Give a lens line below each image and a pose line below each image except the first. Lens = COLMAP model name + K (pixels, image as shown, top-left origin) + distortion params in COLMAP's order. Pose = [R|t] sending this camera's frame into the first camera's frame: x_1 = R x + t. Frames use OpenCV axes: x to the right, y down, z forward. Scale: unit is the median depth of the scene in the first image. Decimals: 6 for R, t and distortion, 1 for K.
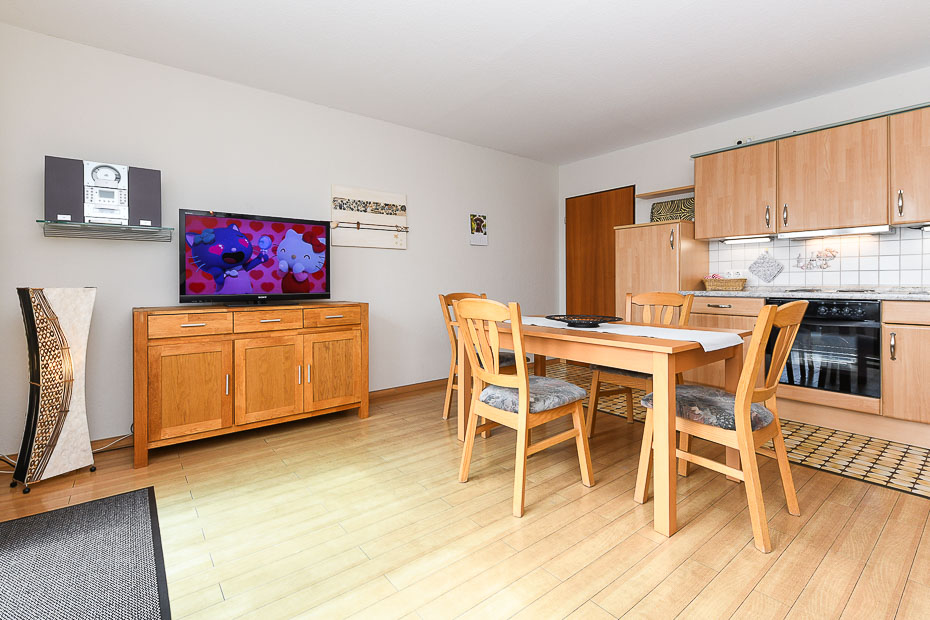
lens RADIAL K [[424.0, 0, 462.8], [0, 424.0, 282.0], [0, 0, 1]] dist [-0.000983, -0.000592]
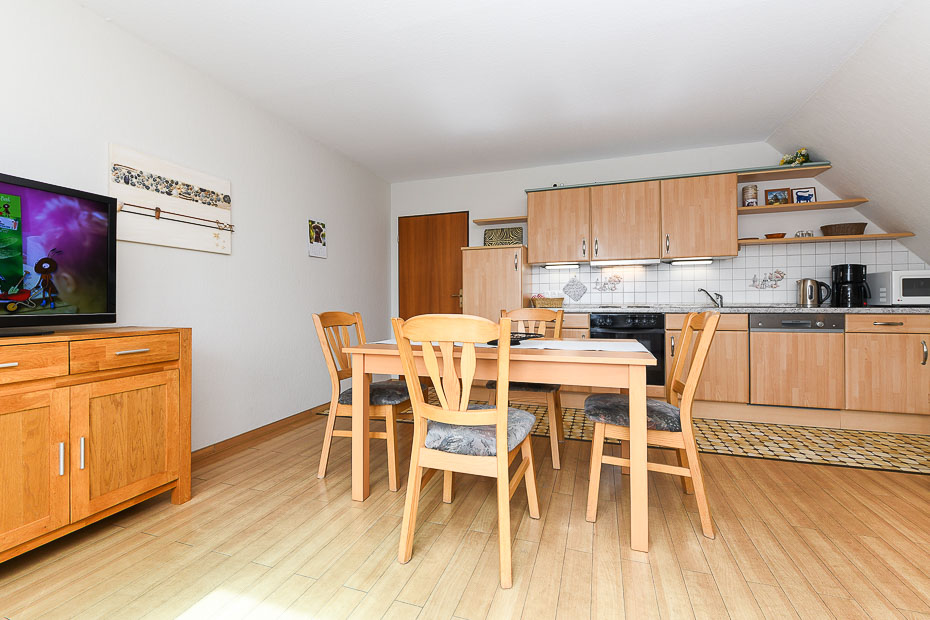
lens RADIAL K [[391.4, 0, 468.4], [0, 391.4, 300.5], [0, 0, 1]] dist [0.003492, -0.005331]
pose [[0.838235, 0.005420, 0.545283, -0.189476], [0.000929, 0.999935, -0.011367, 0.013422], [-0.545309, 0.010035, 0.838175, 0.238049]]
